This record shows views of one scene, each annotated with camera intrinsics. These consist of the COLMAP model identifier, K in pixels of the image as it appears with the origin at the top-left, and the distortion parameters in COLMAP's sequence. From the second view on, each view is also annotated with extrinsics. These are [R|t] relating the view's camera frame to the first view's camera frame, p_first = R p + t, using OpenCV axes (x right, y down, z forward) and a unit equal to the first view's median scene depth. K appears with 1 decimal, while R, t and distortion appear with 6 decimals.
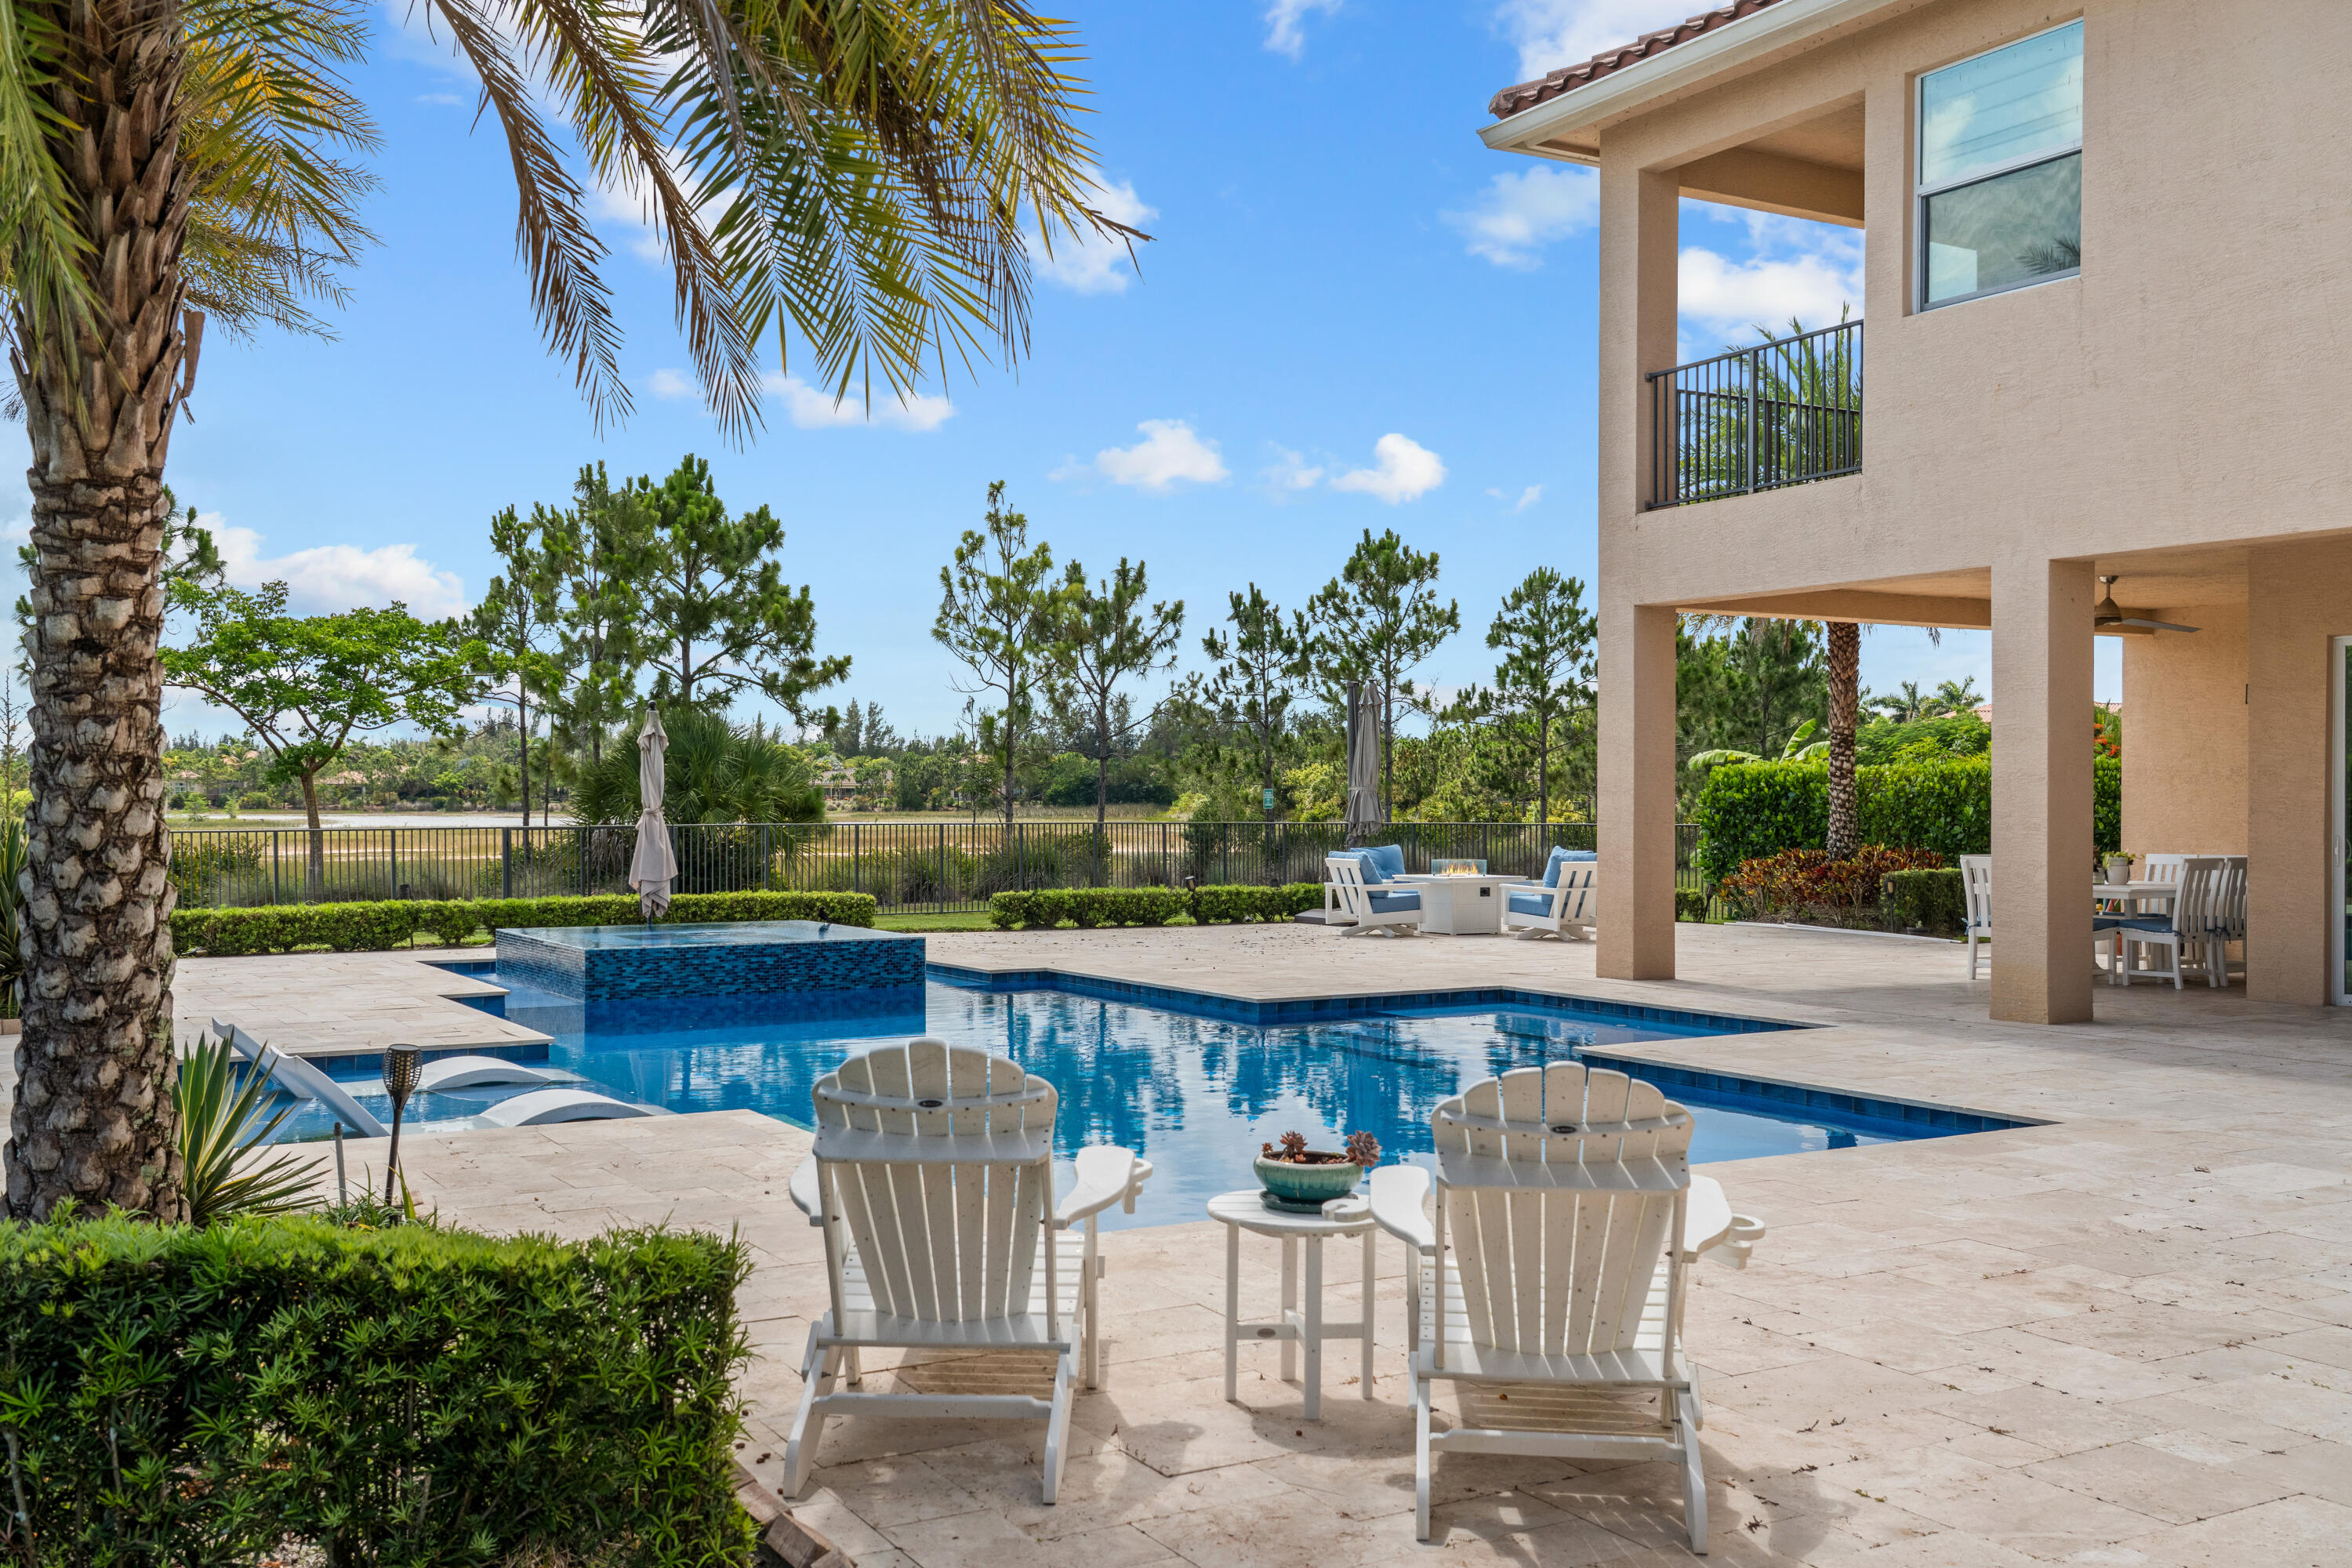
lens RADIAL K [[2183.0, 0, 1176.0], [0, 2183.0, 784.0], [0, 0, 1]] dist [0.000208, 0.001004]
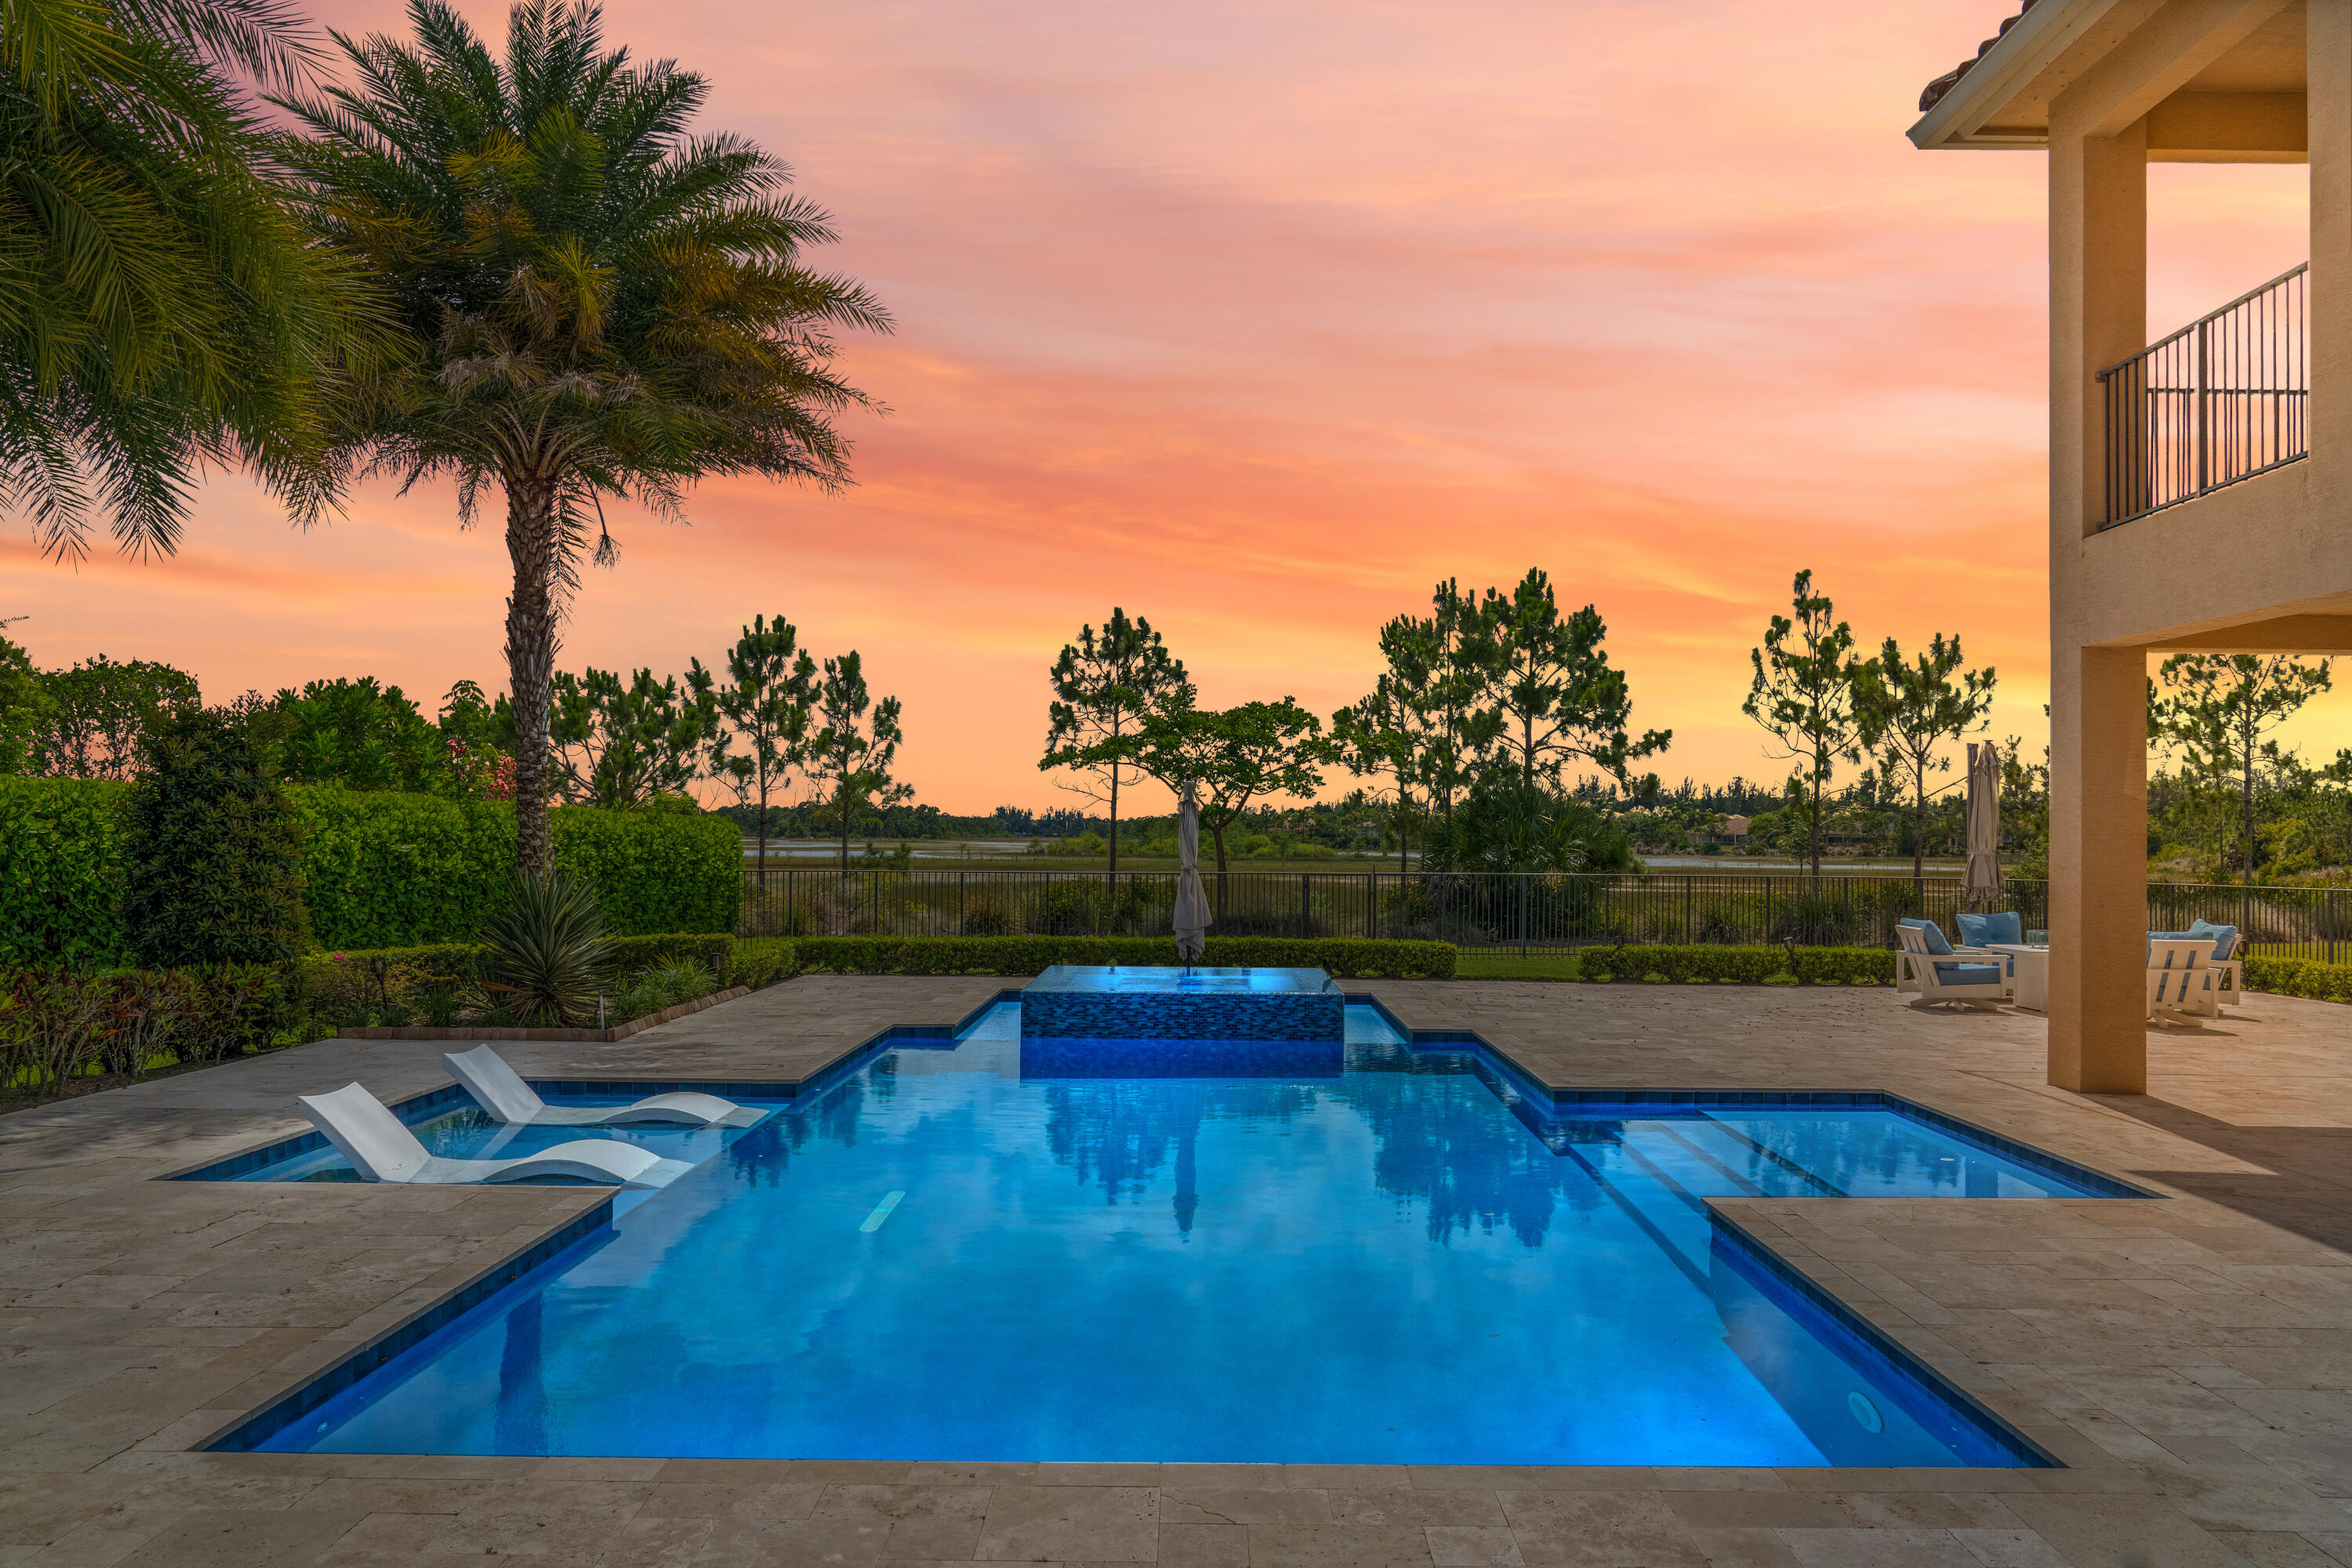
lens RADIAL K [[1671.7, 0, 1176.0], [0, 1671.7, 784.0], [0, 0, 1]] dist [-0.018933, -0.003549]
pose [[0.856574, -0.008310, -0.515958, 0.088374], [-0.006442, 0.999620, -0.026793, -0.003437], [0.515985, 0.026274, 0.856195, 0.100811]]
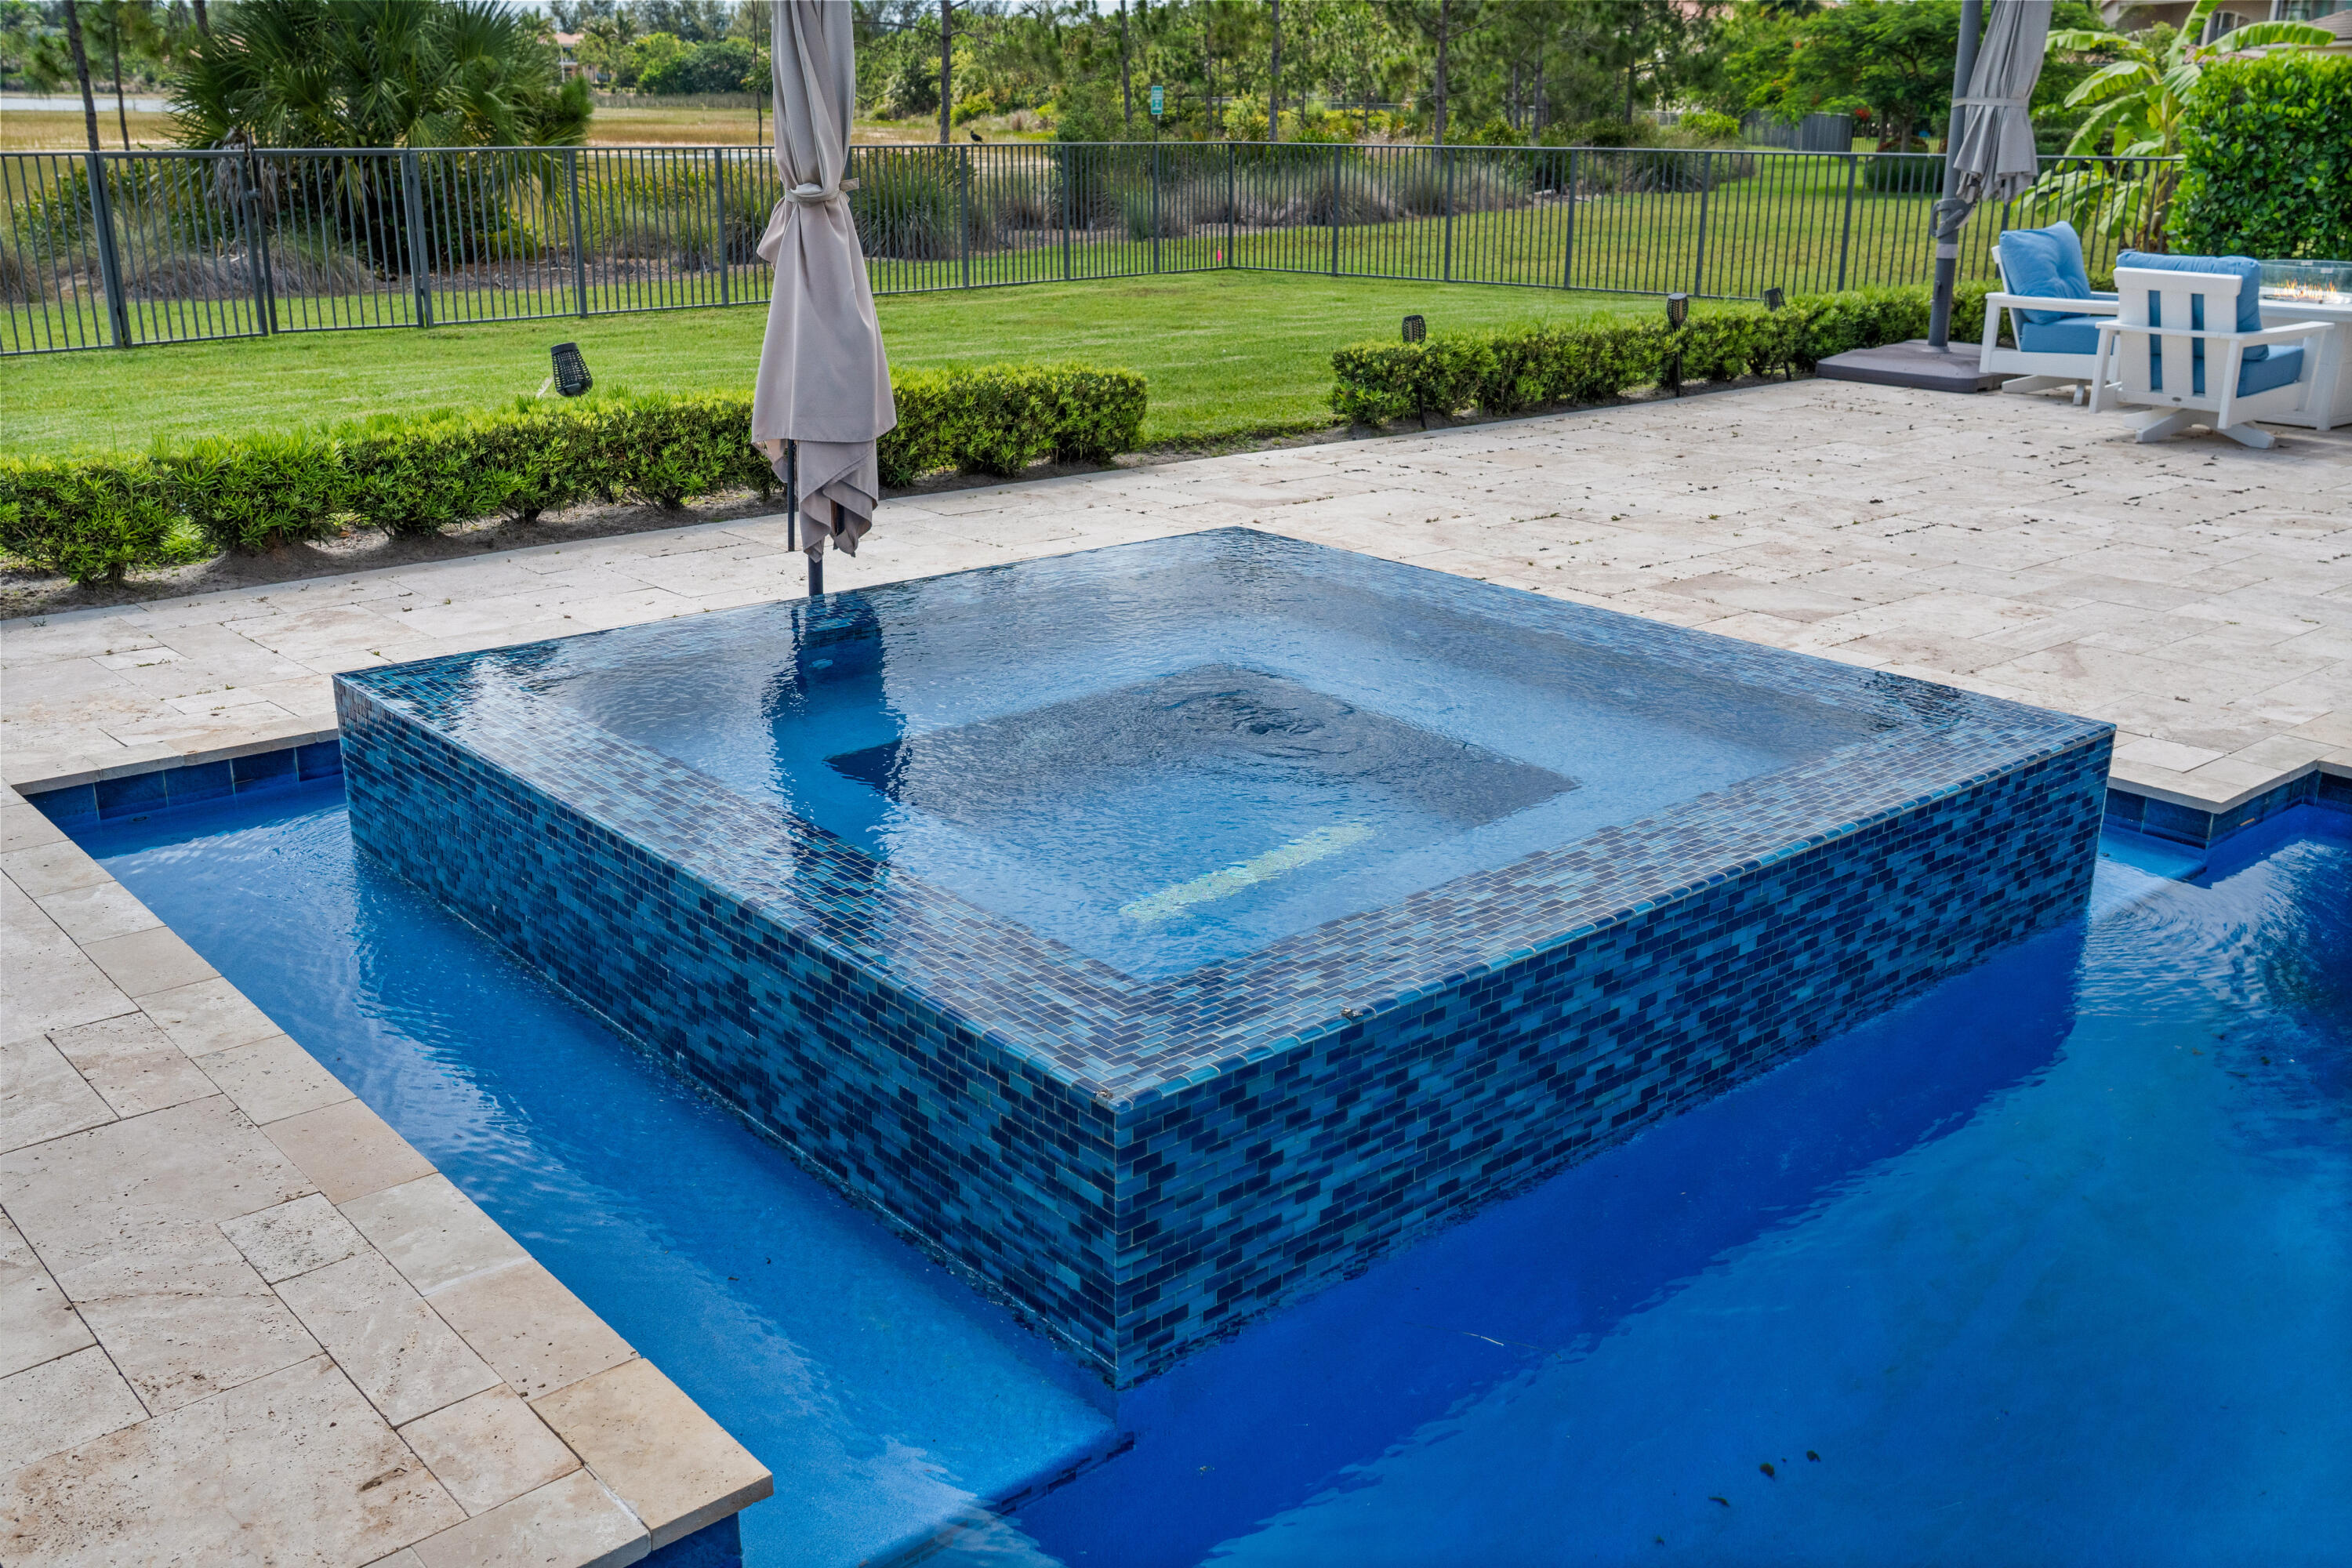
lens RADIAL K [[2130.8, 0, 1176.0], [0, 2130.8, 784.0], [0, 0, 1]] dist [0.022610, 0.003476]
pose [[0.983865, -0.045970, 0.172907, -0.102837], [-0.010901, 0.949230, 0.314394, -0.001017], [-0.178581, -0.311206, 0.933413, 0.296151]]
